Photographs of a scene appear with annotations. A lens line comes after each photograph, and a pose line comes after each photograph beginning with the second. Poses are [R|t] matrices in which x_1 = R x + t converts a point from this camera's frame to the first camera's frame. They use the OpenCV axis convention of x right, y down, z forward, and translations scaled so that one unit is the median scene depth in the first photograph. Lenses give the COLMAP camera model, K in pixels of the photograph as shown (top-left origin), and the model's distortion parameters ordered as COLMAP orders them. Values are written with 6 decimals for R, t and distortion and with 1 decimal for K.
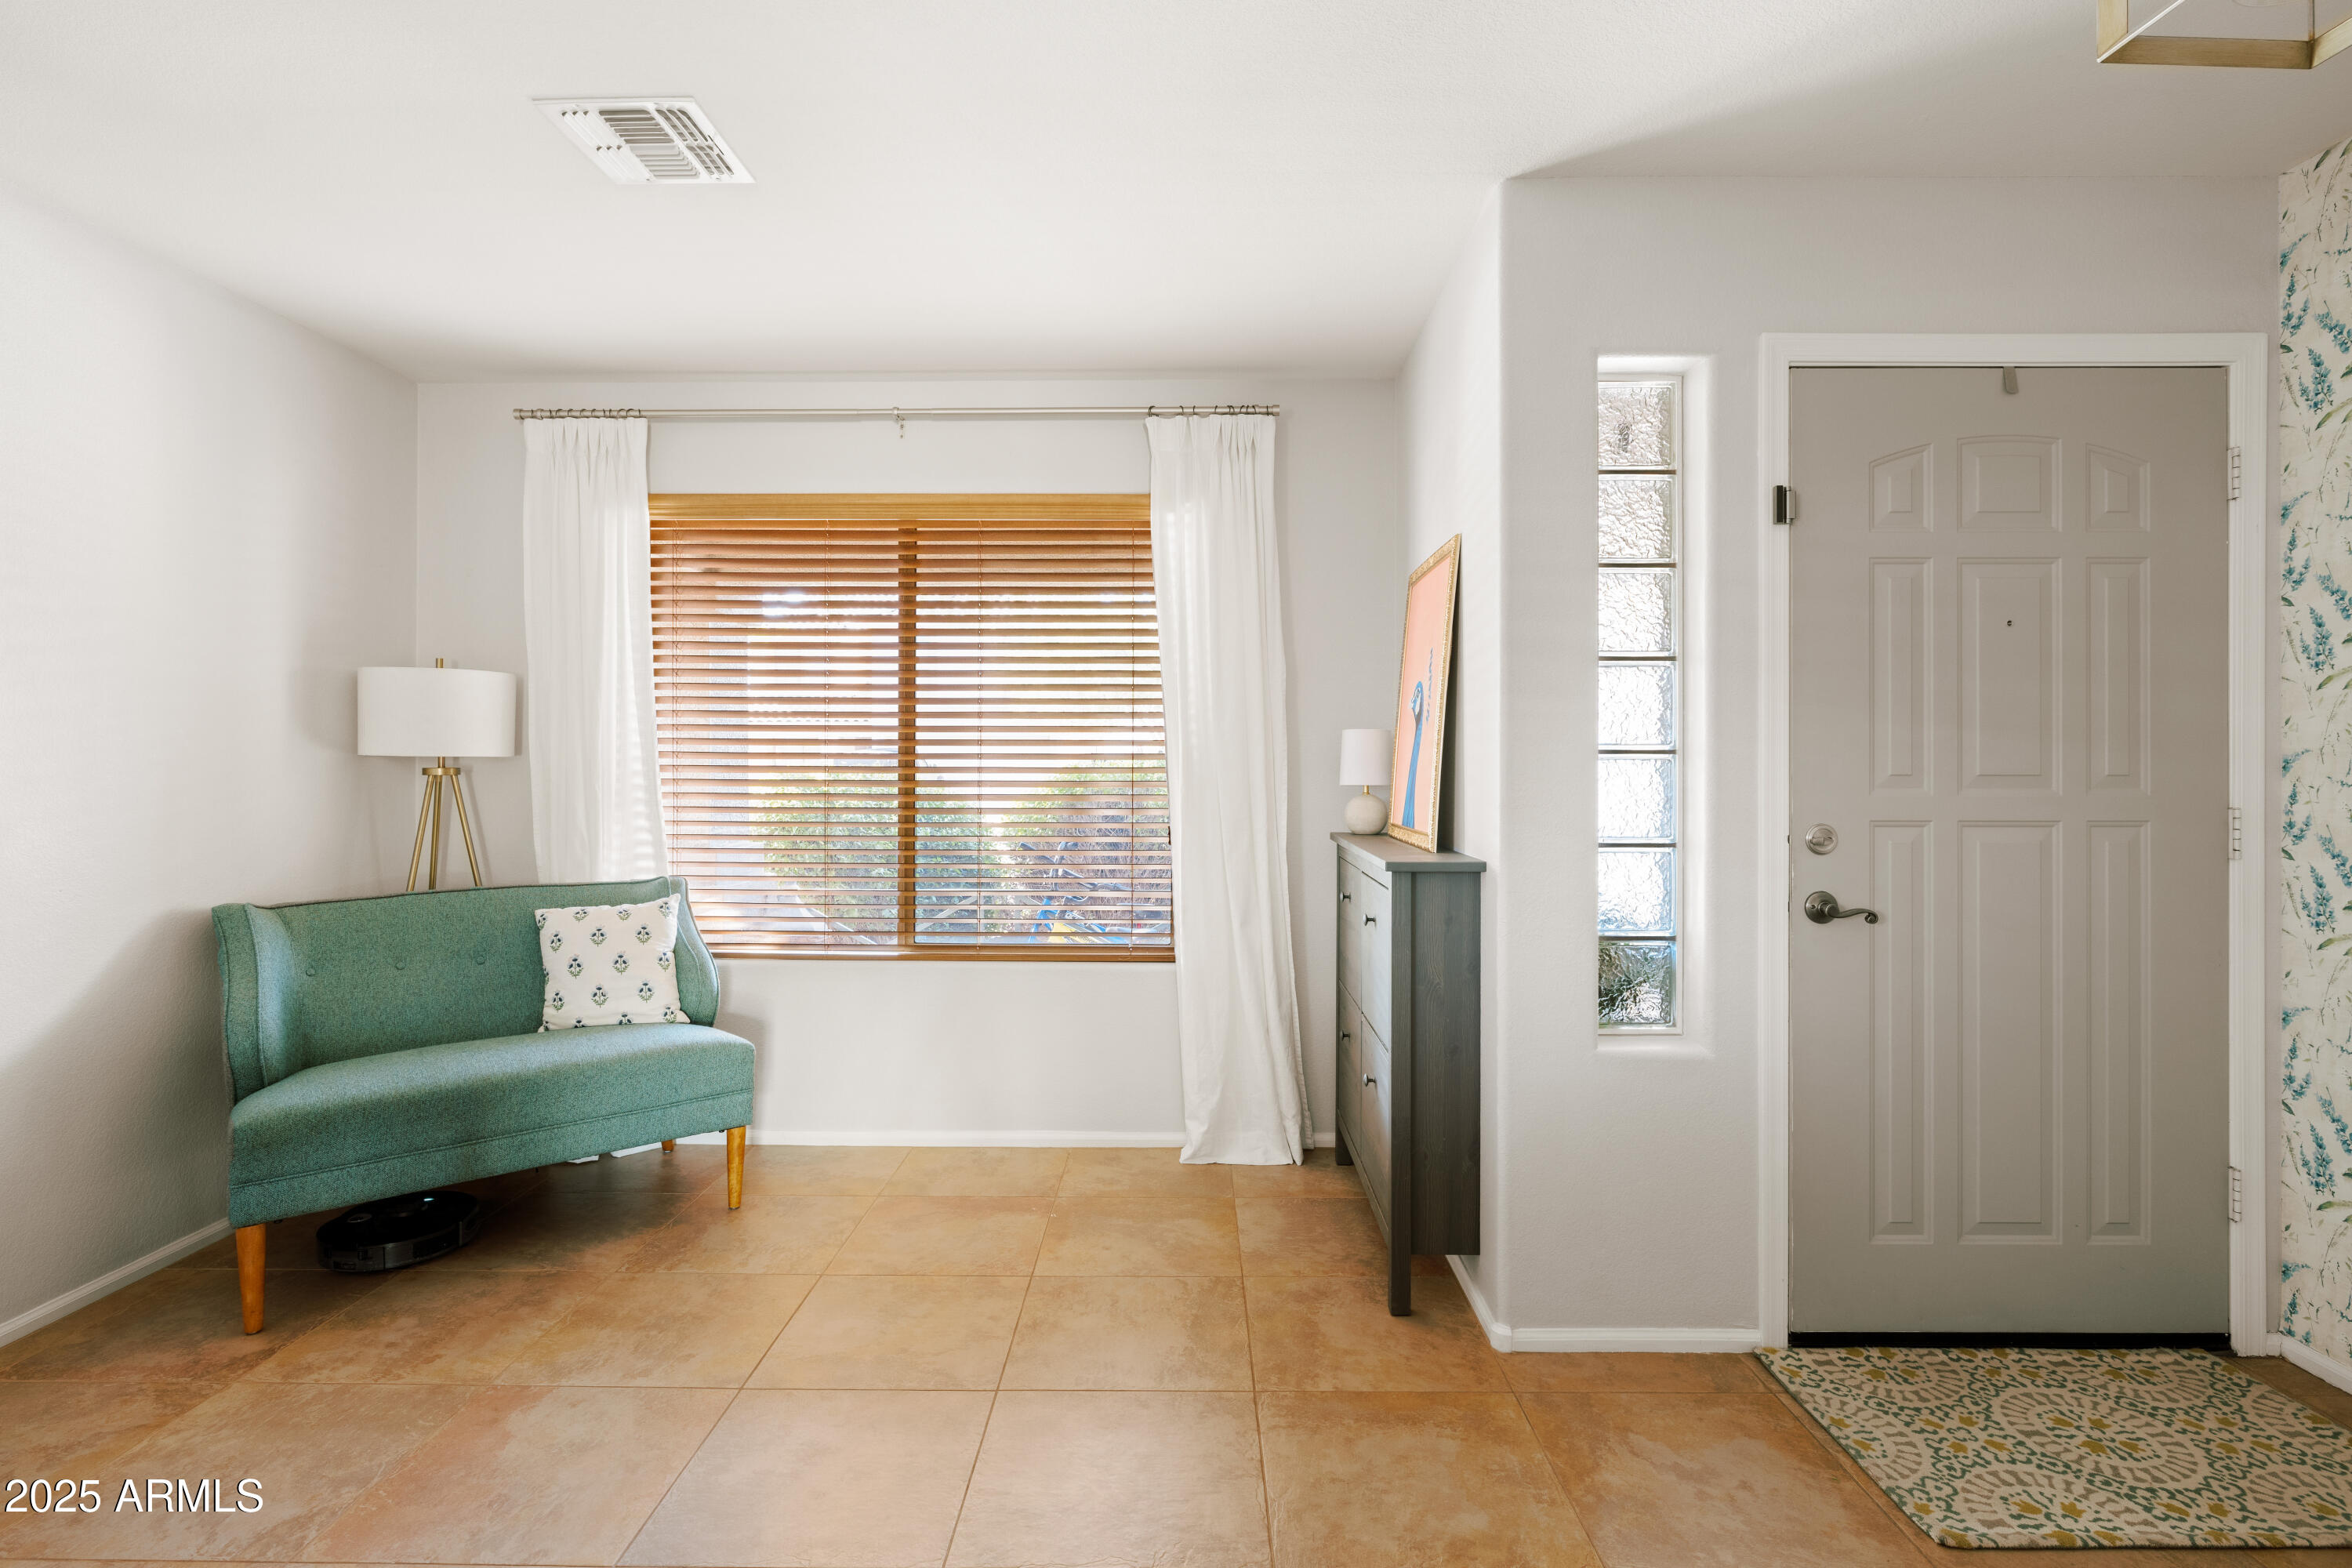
lens RADIAL K [[1061.8, 0, 1162.1], [0, 1061.8, 759.3], [0, 0, 1]] dist [0.020169, 0.000033]
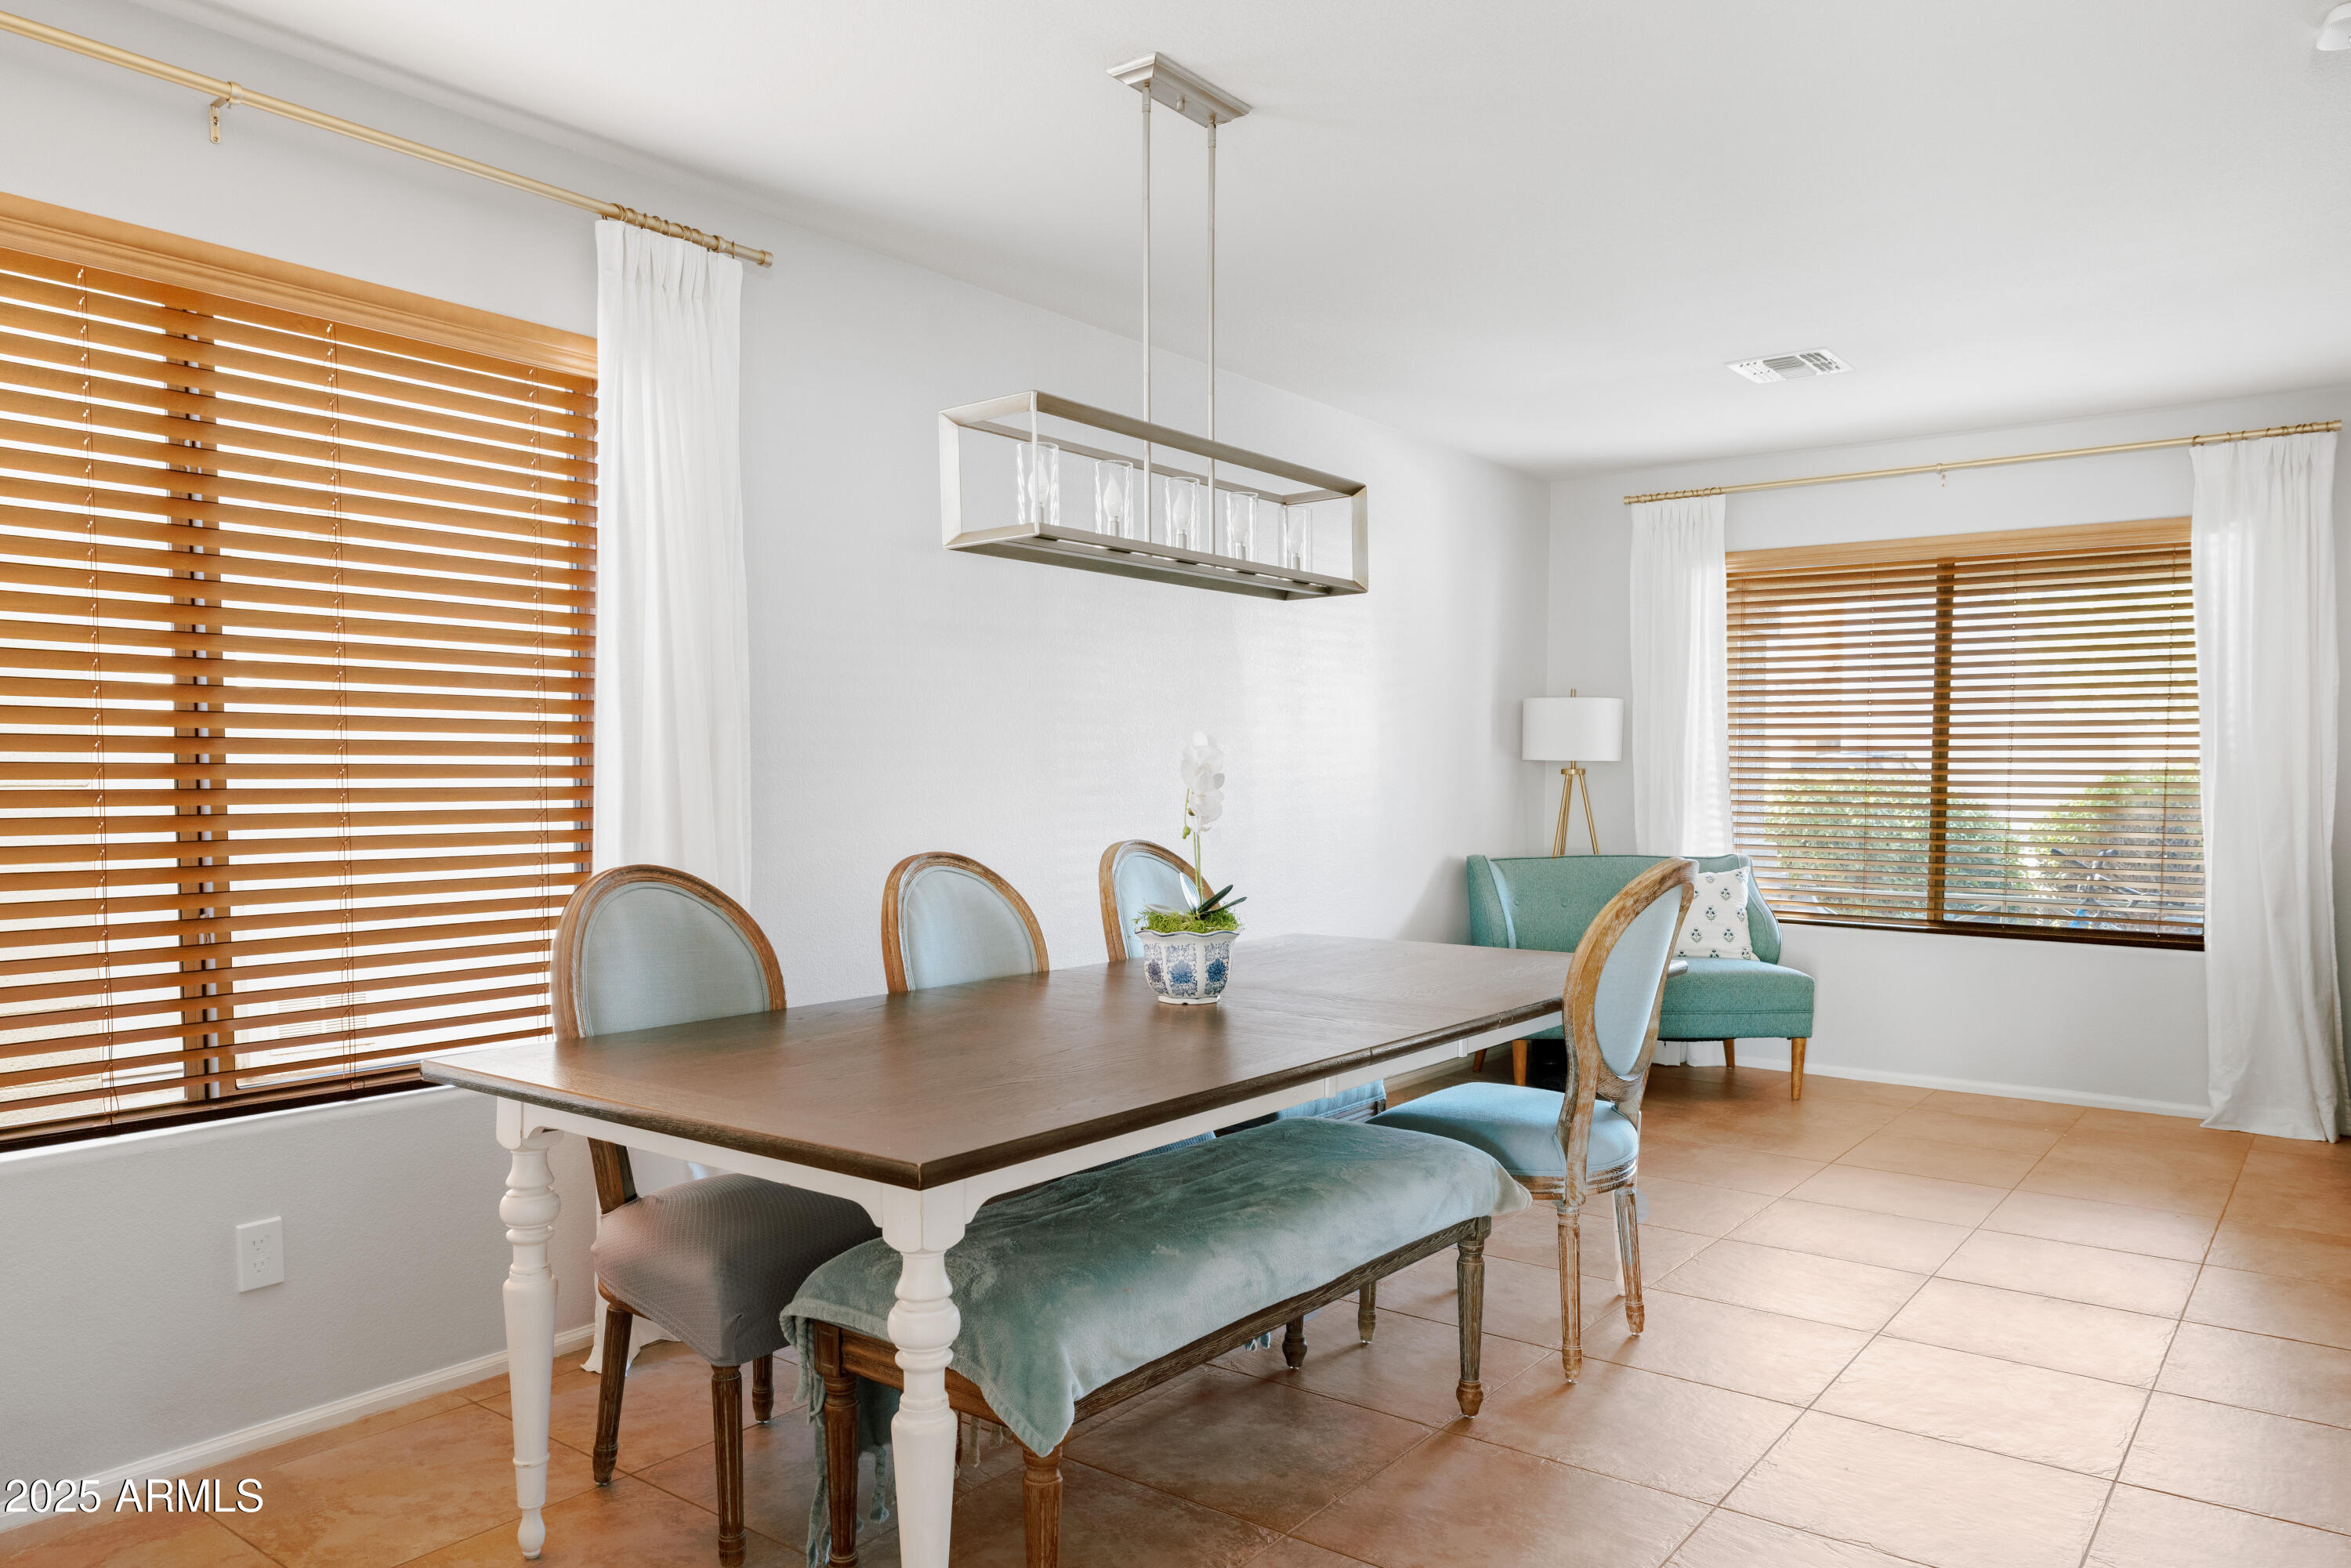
lens RADIAL K [[1593.0, 0, 1173.8], [0, 1593.0, 850.7], [0, 0, 1]] dist [0.003686, -0.001286]
pose [[0.798131, 0.032455, -0.601609, 0.151349], [-0.002431, 0.998713, 0.050653, 0.010060], [0.602479, -0.038965, 0.797183, -0.942860]]
